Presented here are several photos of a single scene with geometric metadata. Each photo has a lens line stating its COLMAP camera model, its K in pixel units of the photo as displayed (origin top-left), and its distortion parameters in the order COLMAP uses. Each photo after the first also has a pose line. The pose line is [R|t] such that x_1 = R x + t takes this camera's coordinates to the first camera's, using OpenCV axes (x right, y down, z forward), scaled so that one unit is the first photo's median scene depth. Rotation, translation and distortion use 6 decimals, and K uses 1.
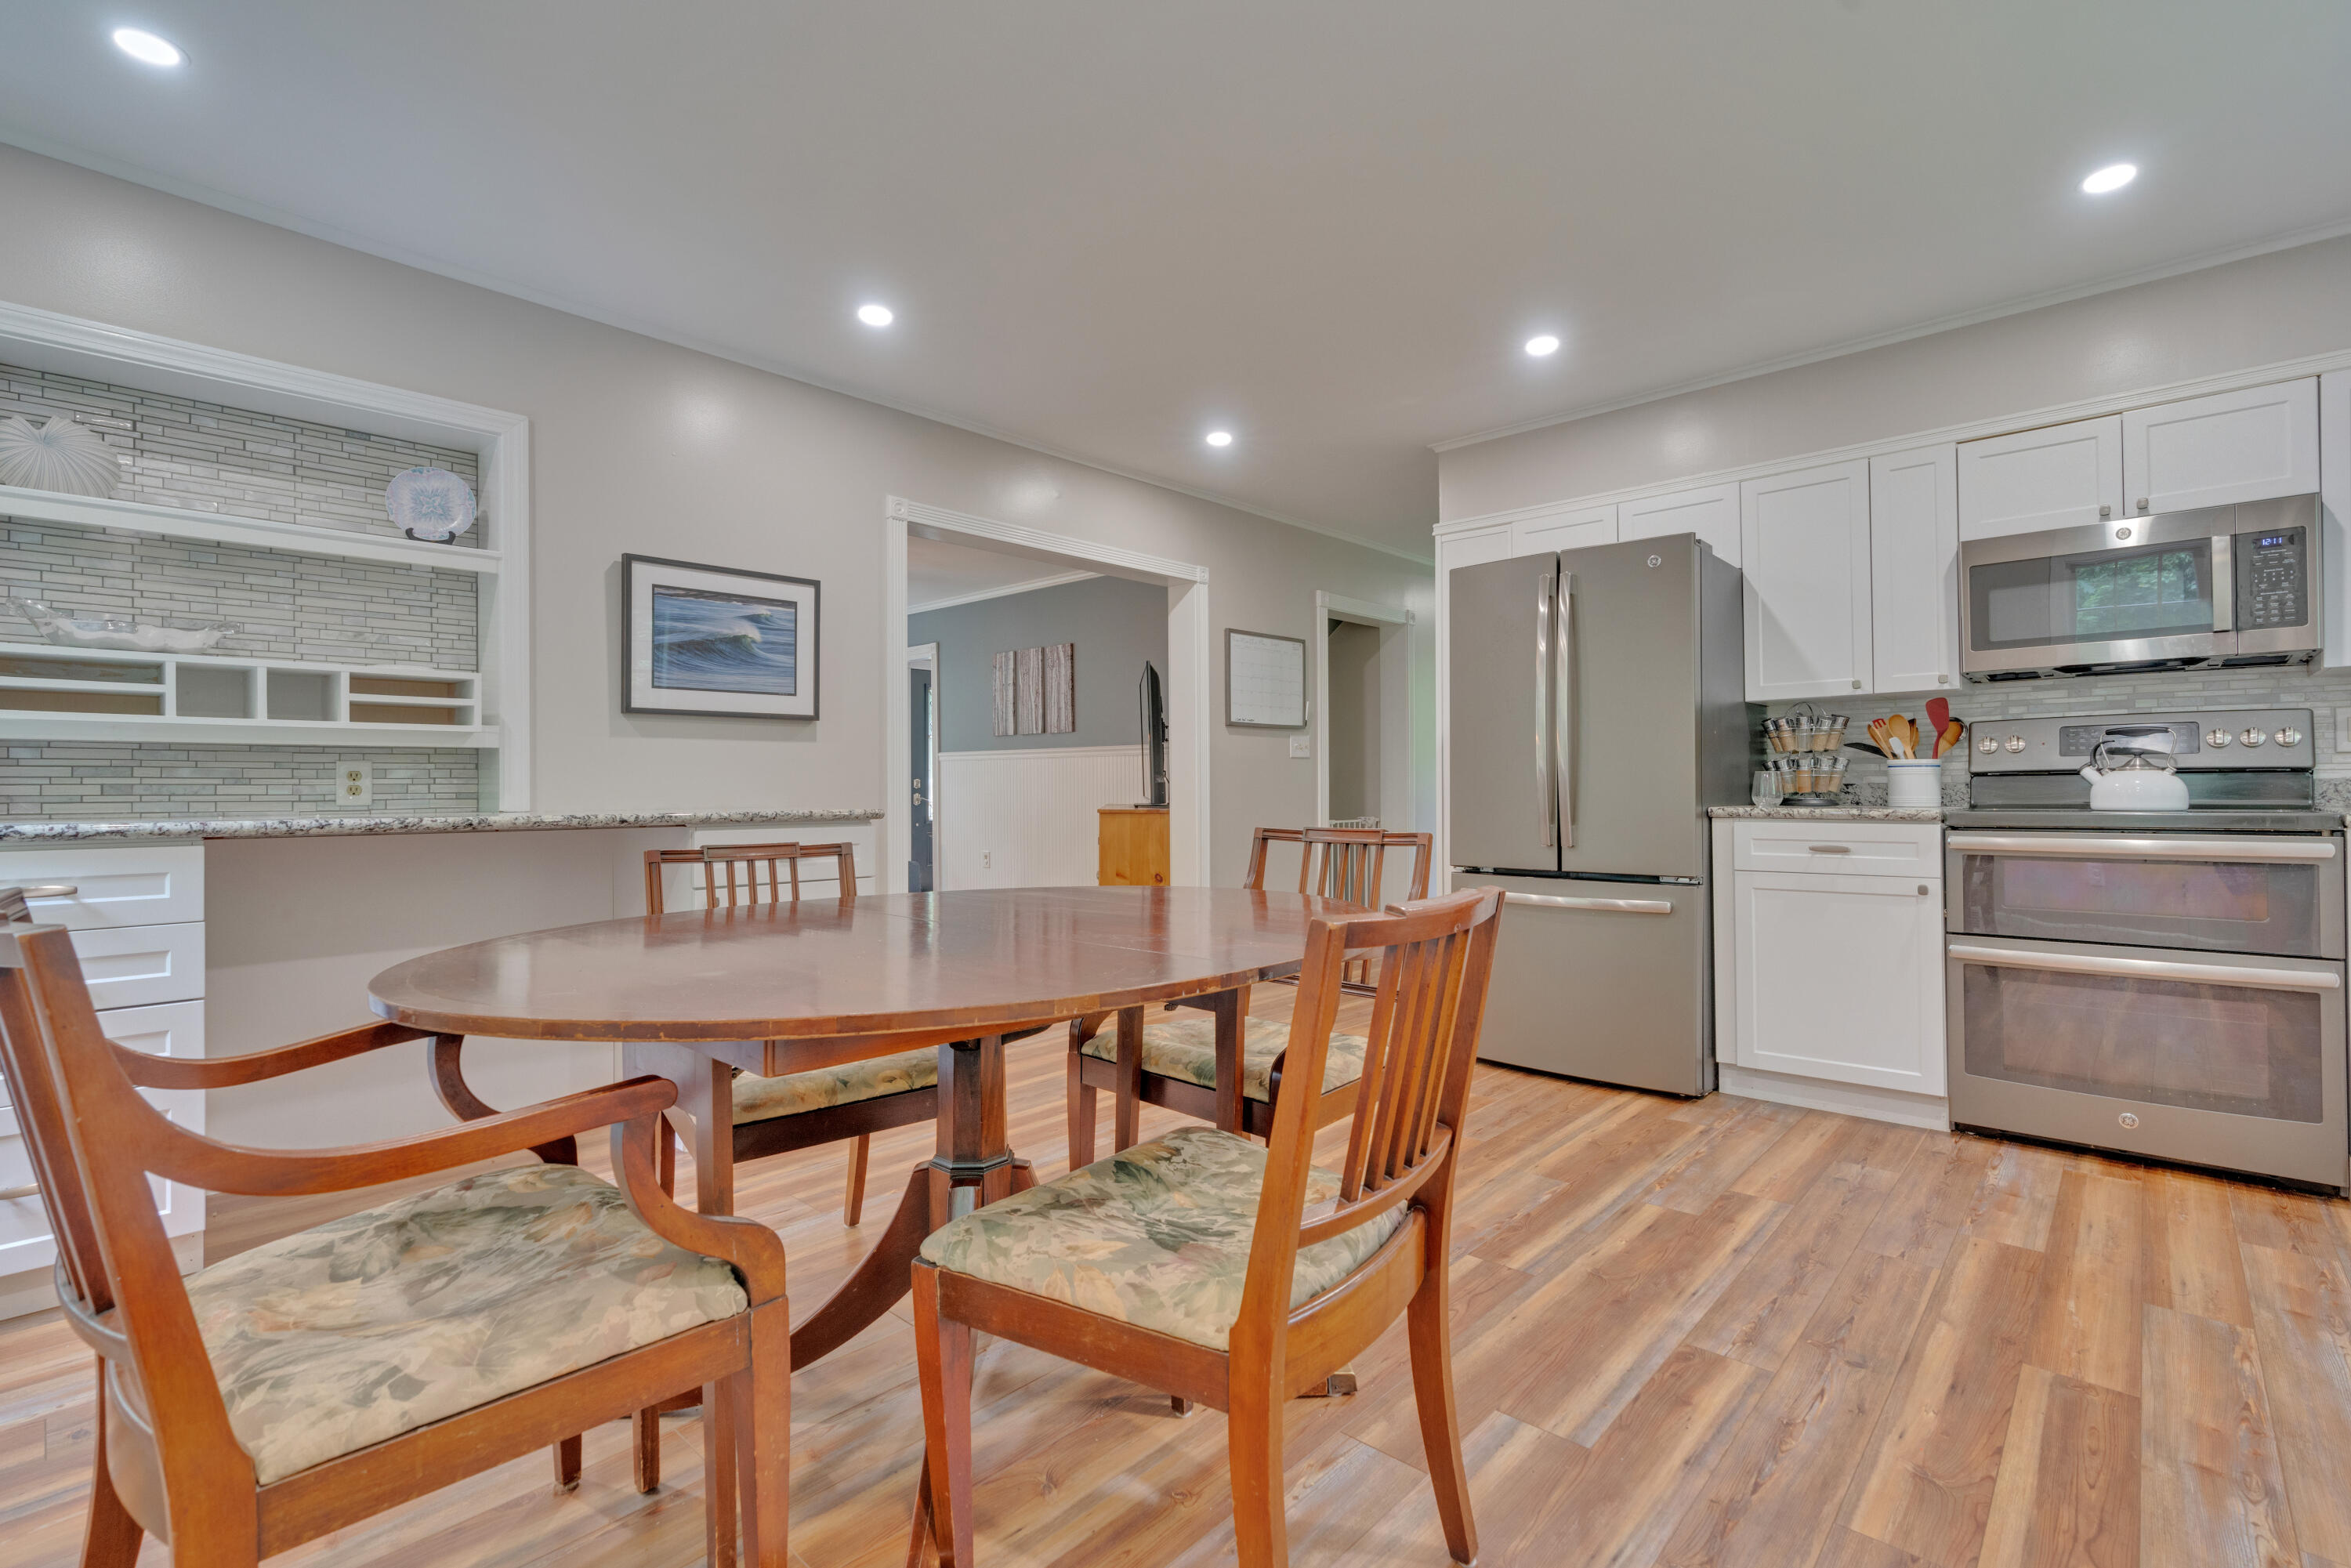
lens RADIAL K [[1050.8, 0, 1184.8], [0, 1050.8, 783.0], [0, 0, 1]] dist [-0.013823, 0.000326]
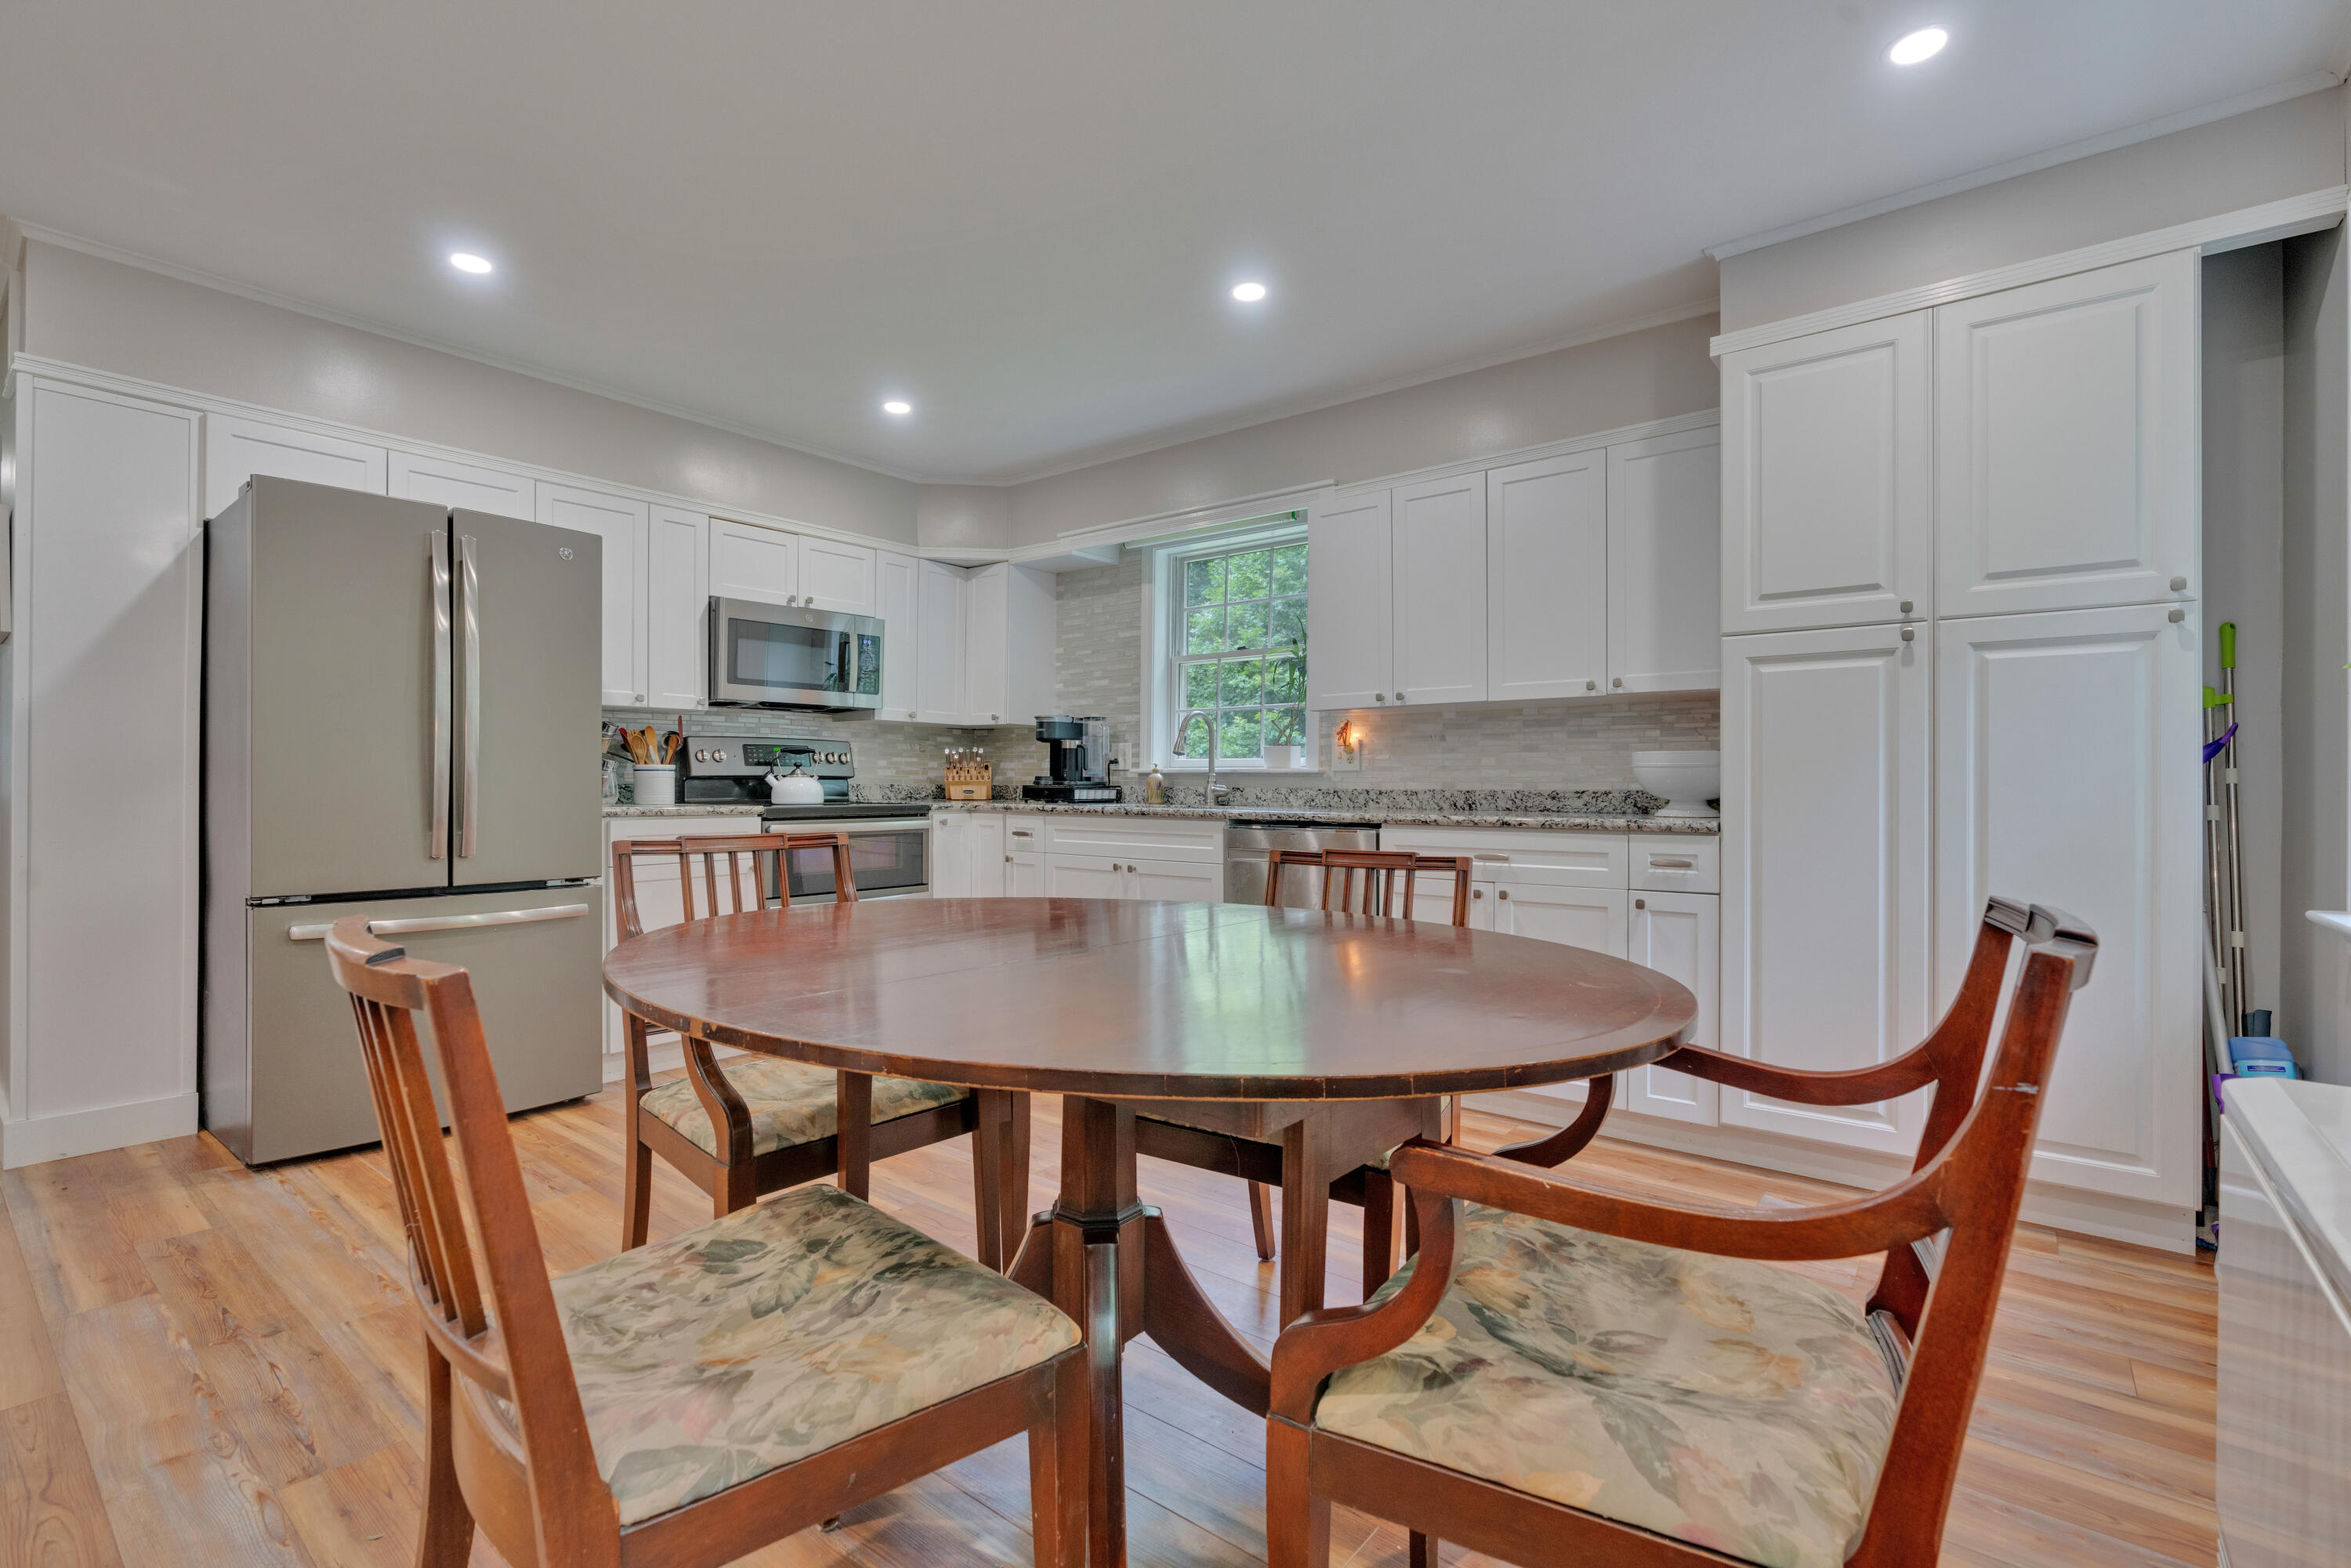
lens RADIAL K [[1050.8, 0, 1184.8], [0, 1050.8, 783.0], [0, 0, 1]] dist [-0.013823, 0.000326]
pose [[-0.079388, 0.007639, 0.996815, -0.577564], [-0.008553, 0.999929, -0.008344, 0.003368], [-0.996807, -0.009188, -0.079317, 0.527542]]
